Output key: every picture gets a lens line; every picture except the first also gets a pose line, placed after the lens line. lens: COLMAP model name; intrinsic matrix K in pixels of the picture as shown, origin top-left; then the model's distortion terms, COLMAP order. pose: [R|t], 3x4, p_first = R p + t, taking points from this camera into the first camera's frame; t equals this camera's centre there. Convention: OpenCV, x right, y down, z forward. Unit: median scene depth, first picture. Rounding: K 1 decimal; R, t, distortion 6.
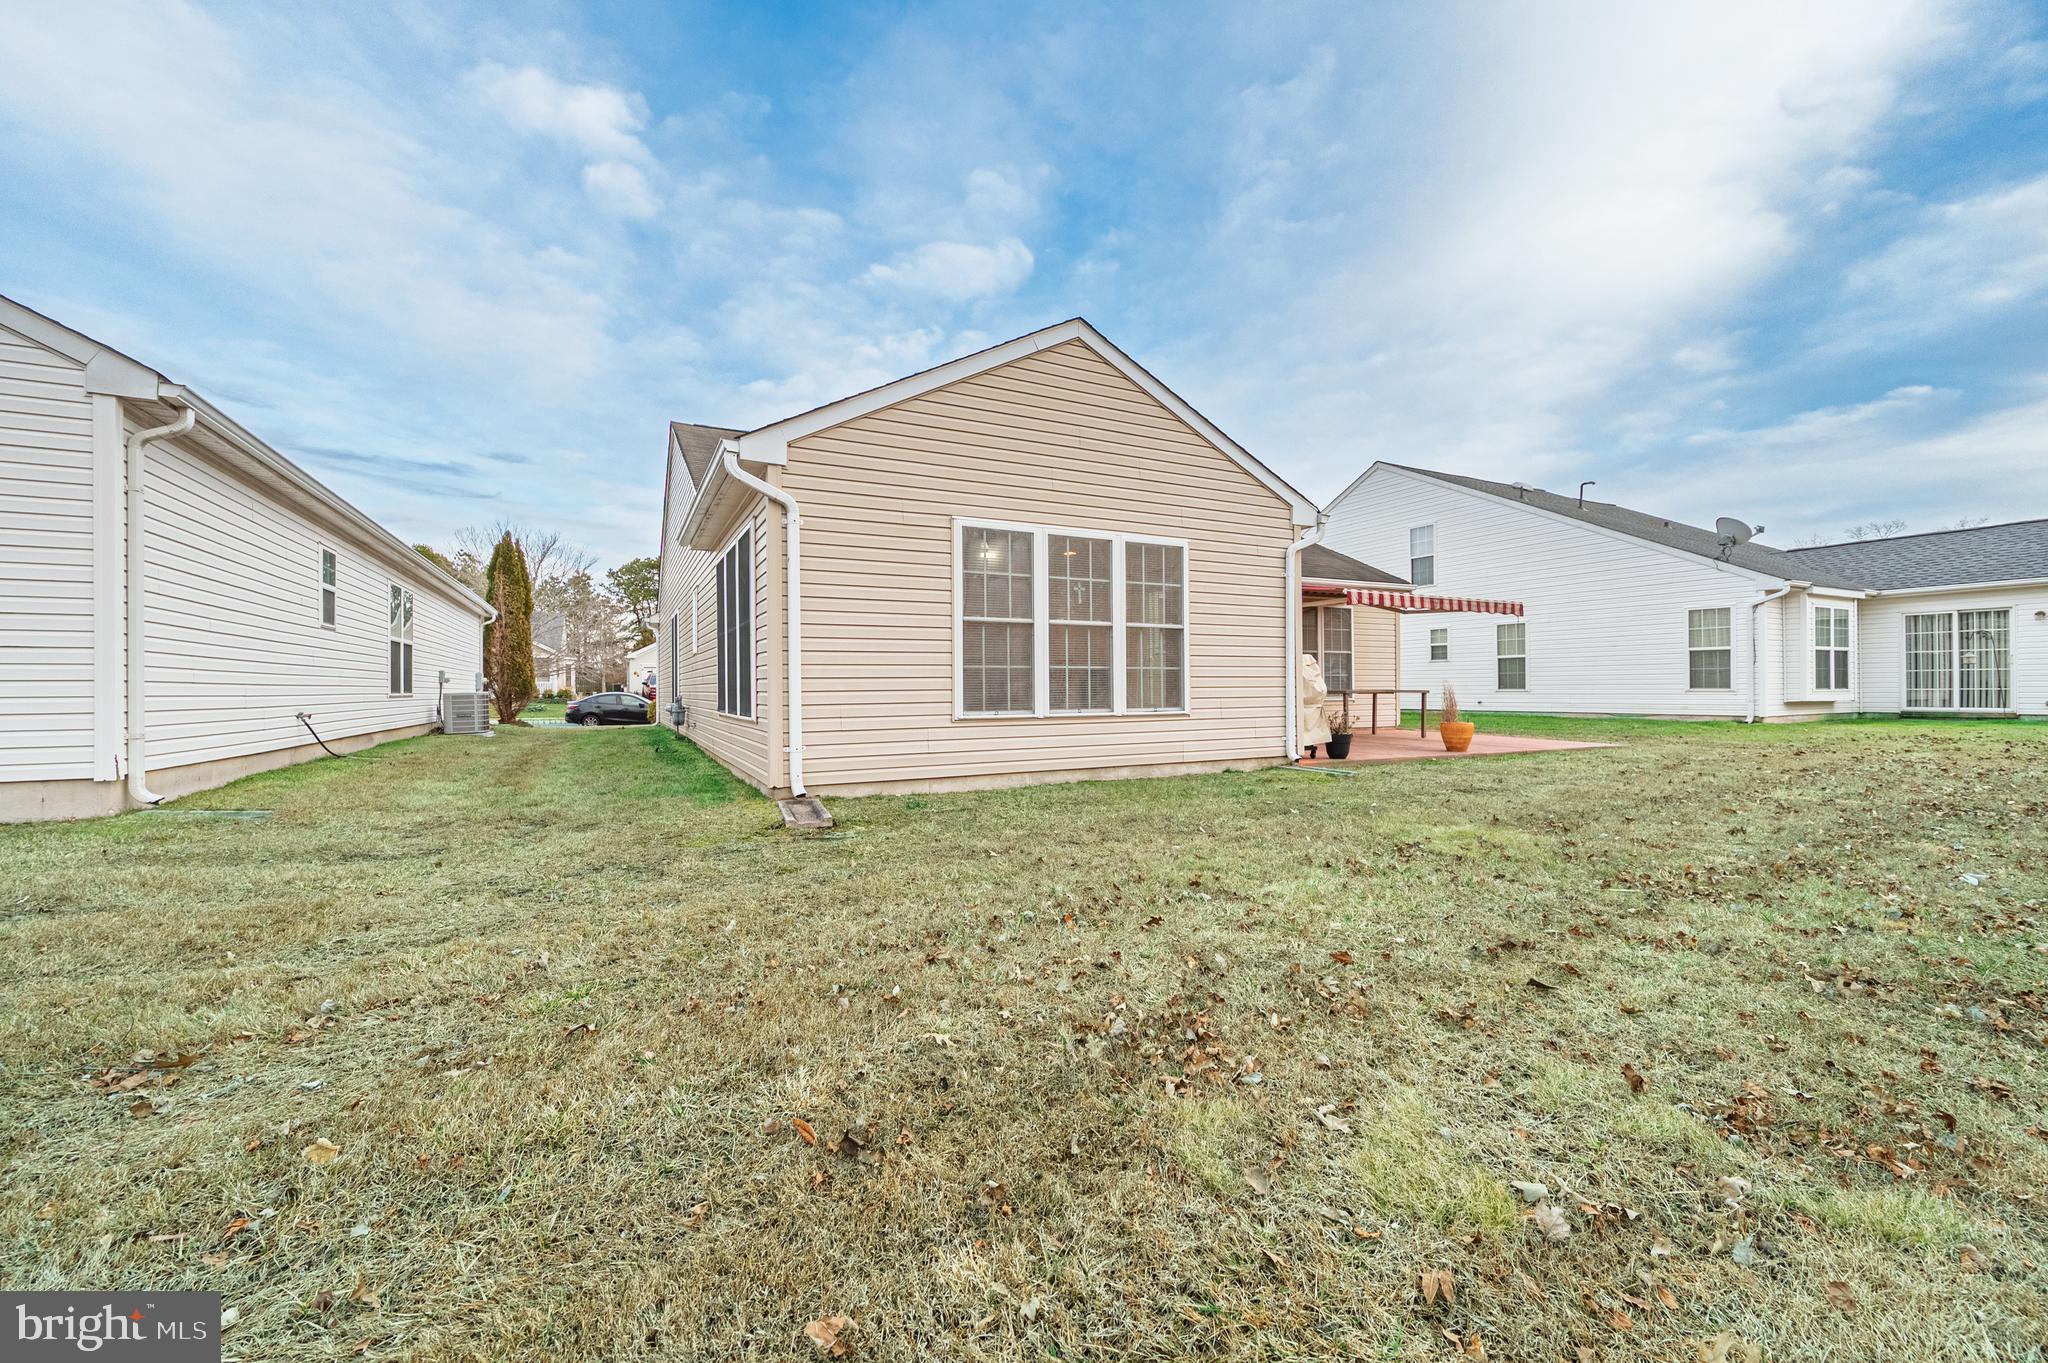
lens RADIAL K [[807.4, 0, 1028.2], [0, 807.4, 682.6], [0, 0, 1]] dist [0.003145, -0.000716]
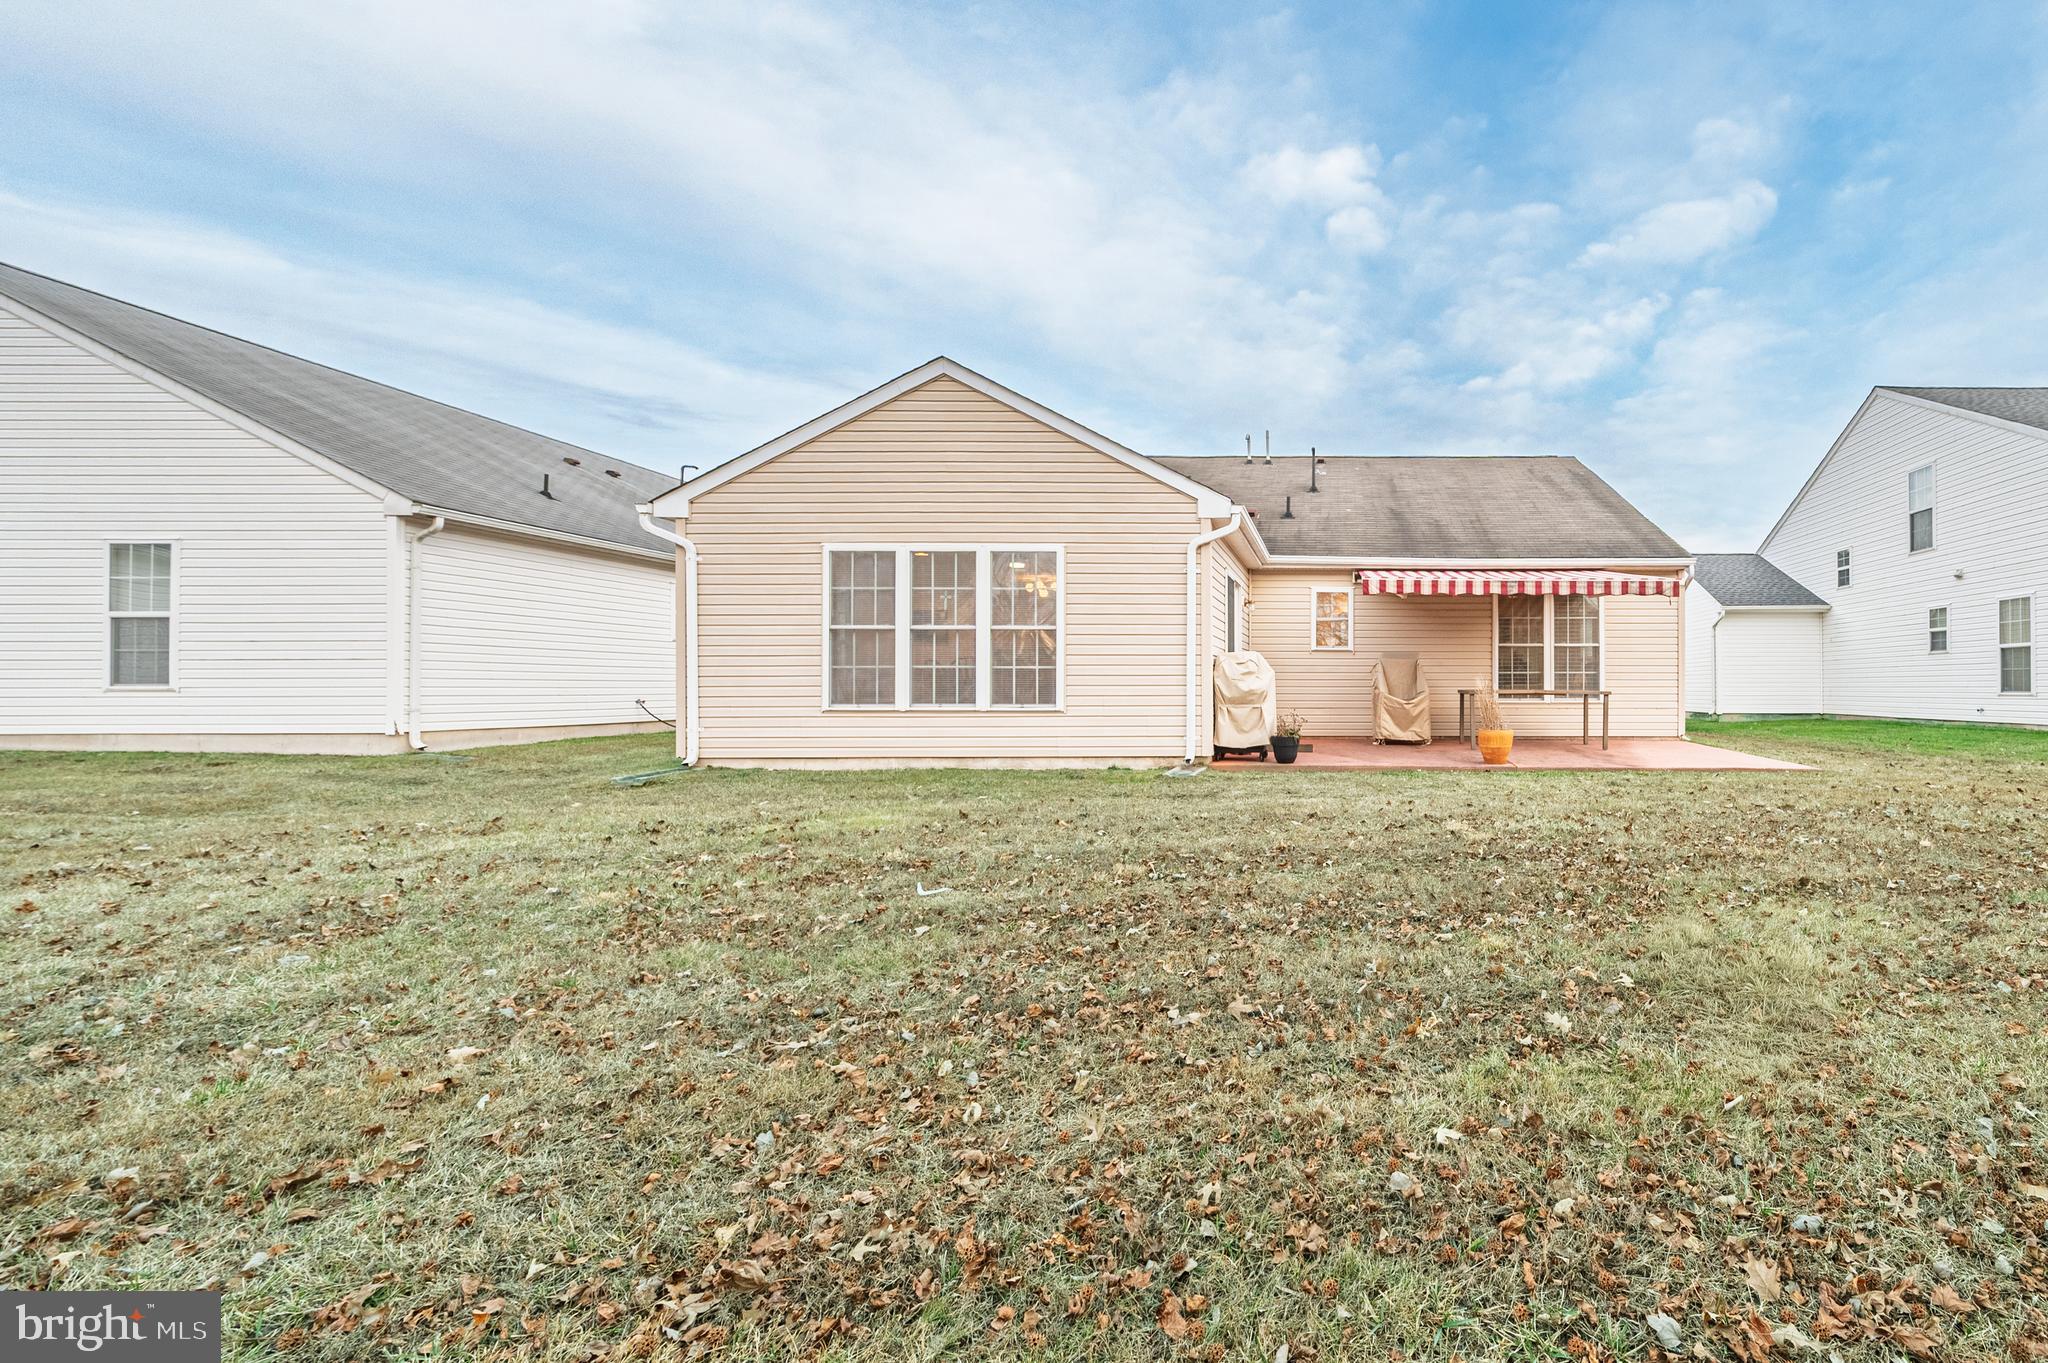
lens RADIAL K [[807.4, 0, 1042.7], [0, 807.4, 683.1], [0, 0, 1]] dist [0.003145, -0.000716]
pose [[0.889611, 0.004928, -0.456692, 0.711727], [-0.003233, 0.999985, 0.004492, -0.002115], [0.456707, -0.002519, 0.889613, 0.064002]]
